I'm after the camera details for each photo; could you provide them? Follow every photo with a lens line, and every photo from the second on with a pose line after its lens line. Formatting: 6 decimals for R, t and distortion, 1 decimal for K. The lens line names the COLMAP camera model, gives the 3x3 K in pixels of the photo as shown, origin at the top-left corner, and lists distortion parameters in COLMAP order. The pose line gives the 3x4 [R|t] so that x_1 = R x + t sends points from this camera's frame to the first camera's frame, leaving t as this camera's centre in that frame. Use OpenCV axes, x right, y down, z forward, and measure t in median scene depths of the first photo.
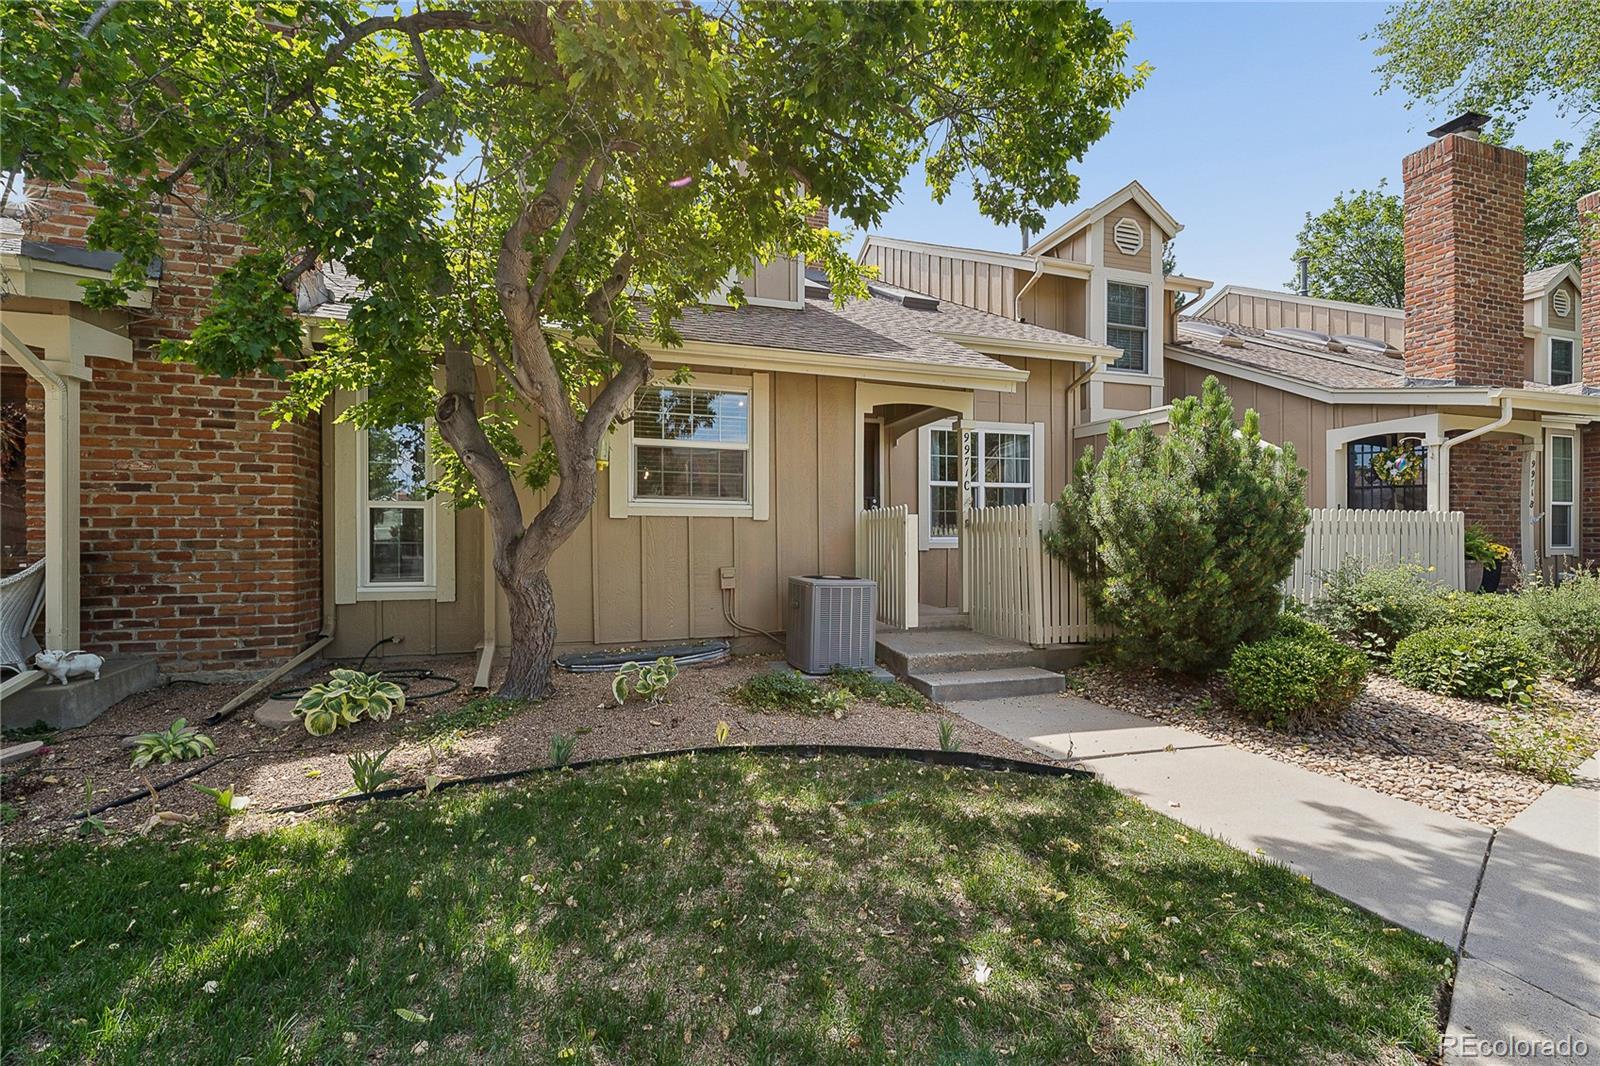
lens RADIAL K [[667.2, 0, 790.8], [0, 667.2, 535.1], [0, 0, 1]] dist [0.004916, -0.004321]
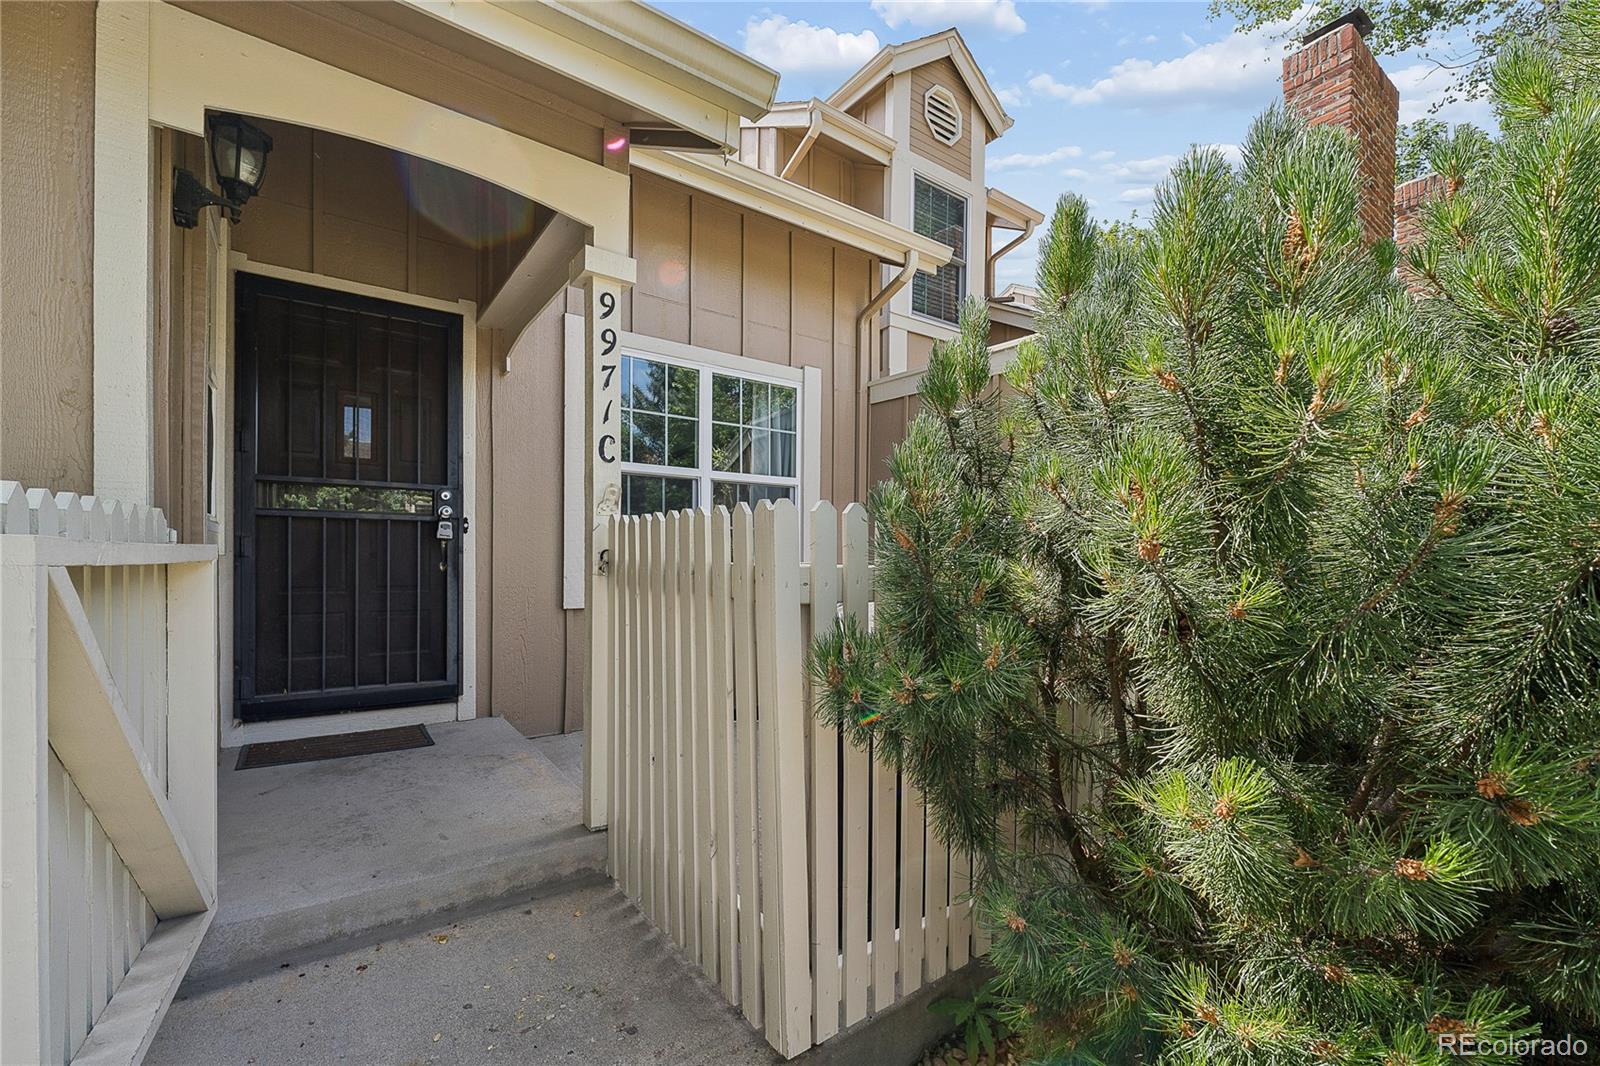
lens RADIAL K [[667.2, 0, 796.2], [0, 667.2, 564.5], [0, 0, 1]] dist [0.004916, -0.004321]
pose [[0.945855, 0.006767, 0.324518, 0.274720], [-0.014338, 0.999678, 0.020944, -0.027151], [-0.324271, -0.024463, 0.945648, 0.726878]]
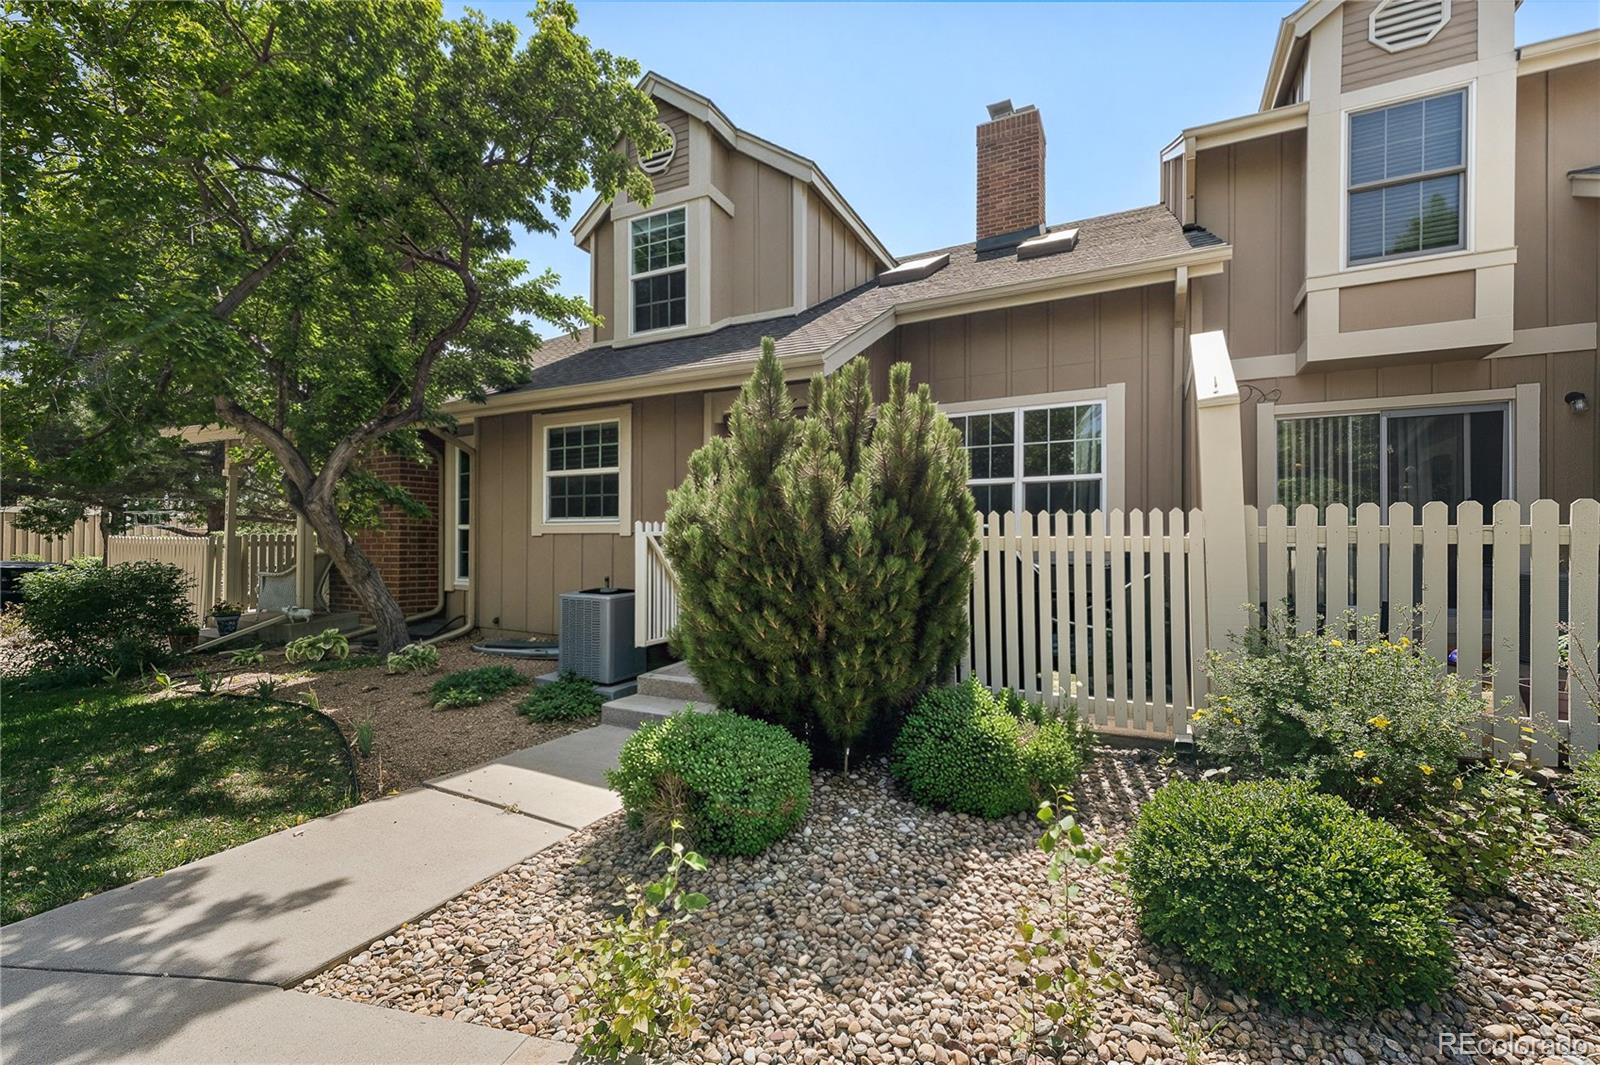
lens RADIAL K [[660.5, 0, 803.7], [0, 660.5, 547.0], [0, 0, 1]] dist [0.000260, -0.000630]
pose [[0.724107, 0.007975, -0.689642, 0.924720], [0.006999, 0.999797, 0.018911, -0.022140], [0.689653, -0.018520, 0.723903, 0.411825]]
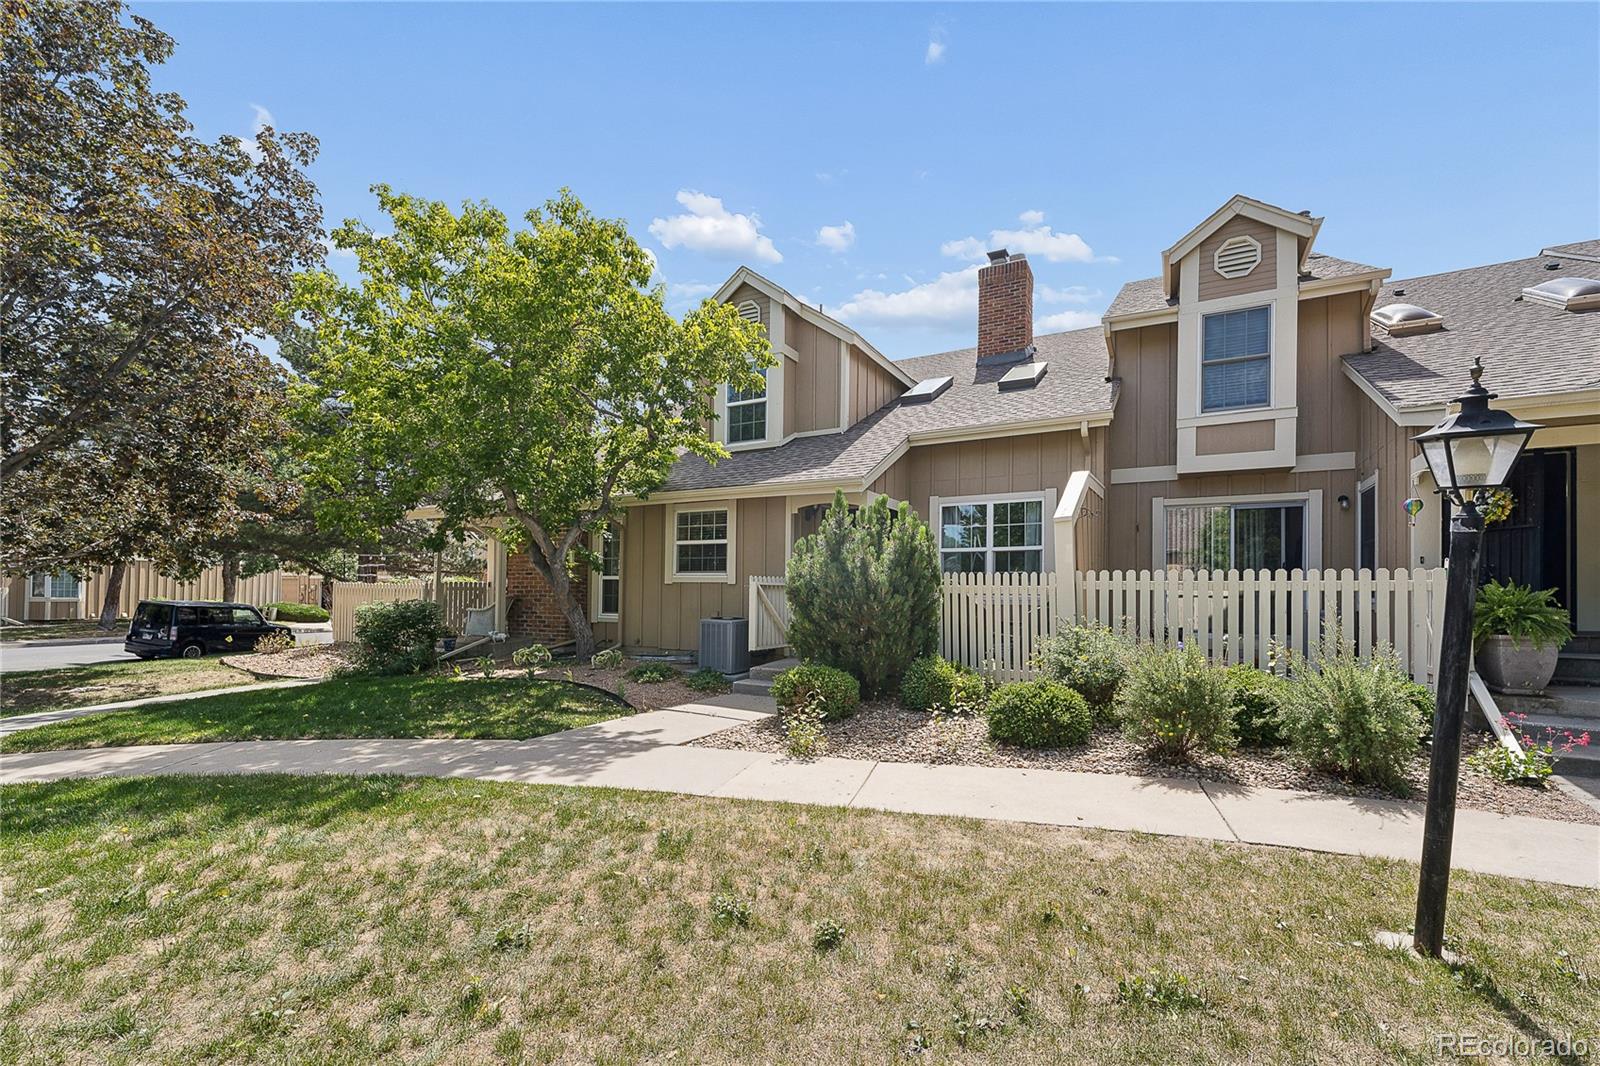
lens RADIAL K [[667.2, 0, 815.8], [0, 667.2, 598.4], [0, 0, 1]] dist [0.004916, -0.004321]
pose [[0.708396, 0.013761, -0.705681, 1.309742], [0.000365, 0.999803, 0.019863, -0.020307], [0.705815, -0.014329, 0.708251, -0.055029]]
